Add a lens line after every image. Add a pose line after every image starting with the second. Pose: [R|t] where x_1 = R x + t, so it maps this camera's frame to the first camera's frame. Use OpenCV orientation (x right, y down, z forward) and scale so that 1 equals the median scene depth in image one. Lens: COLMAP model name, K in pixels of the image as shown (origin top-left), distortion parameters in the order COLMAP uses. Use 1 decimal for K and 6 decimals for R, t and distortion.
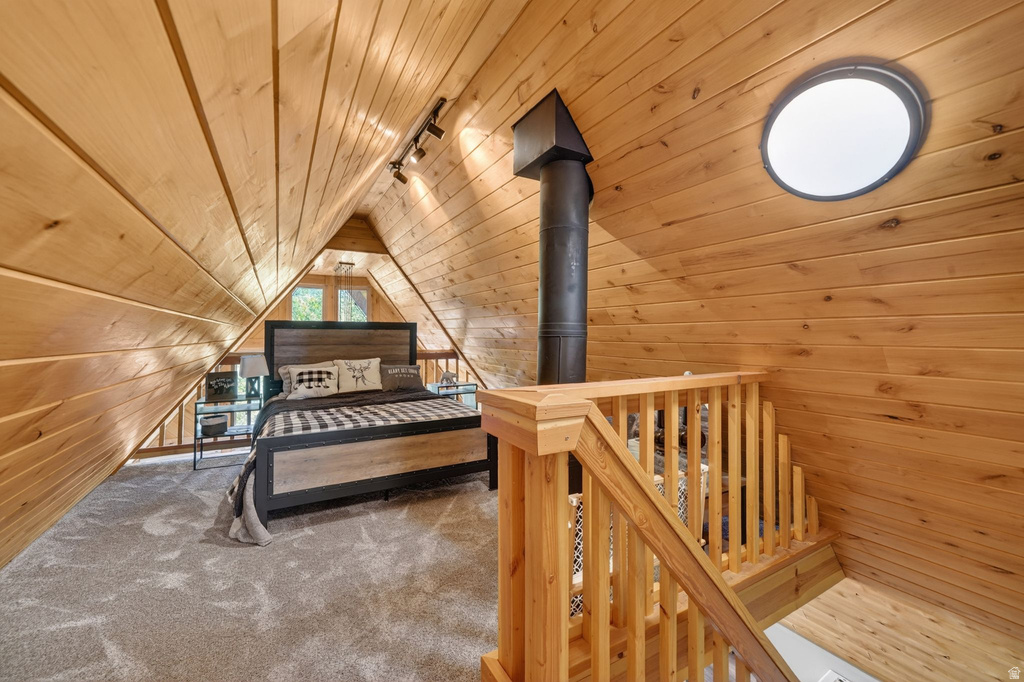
lens RADIAL K [[400.2, 0, 508.3], [0, 400.2, 338.1], [0, 0, 1]] dist [-0.002670, 0.000287]
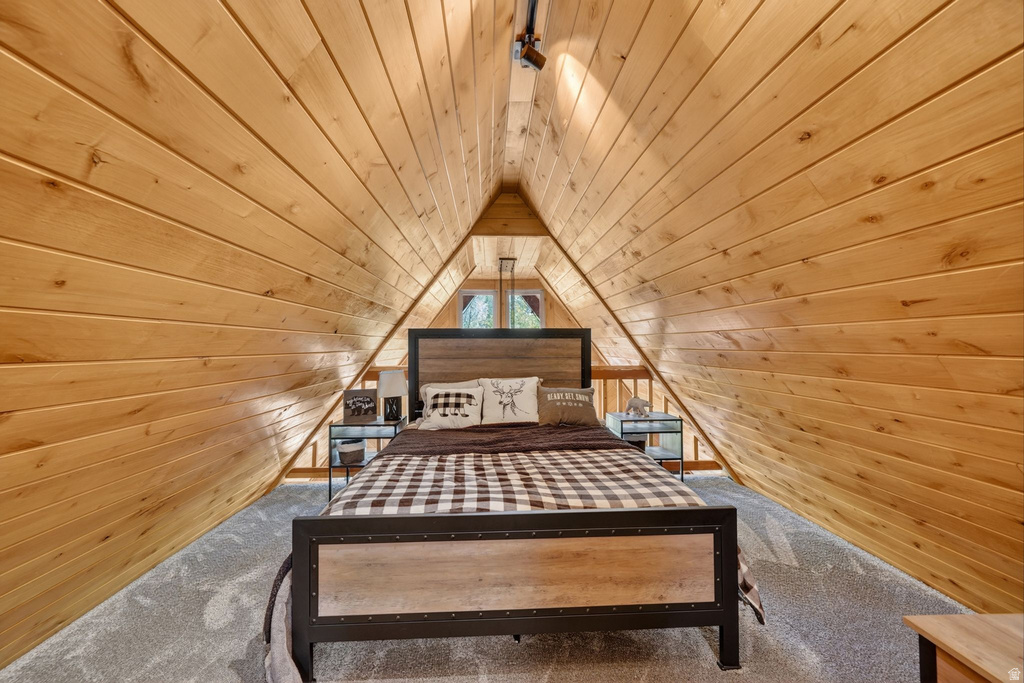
lens RADIAL K [[400.2, 0, 508.3], [0, 400.2, 338.6], [0, 0, 1]] dist [-0.002670, 0.000287]
pose [[0.889294, -0.014116, -0.457119, -0.037279], [0.002230, 0.999646, -0.026530, -0.000973], [0.457331, 0.022574, 0.889010, 0.344607]]
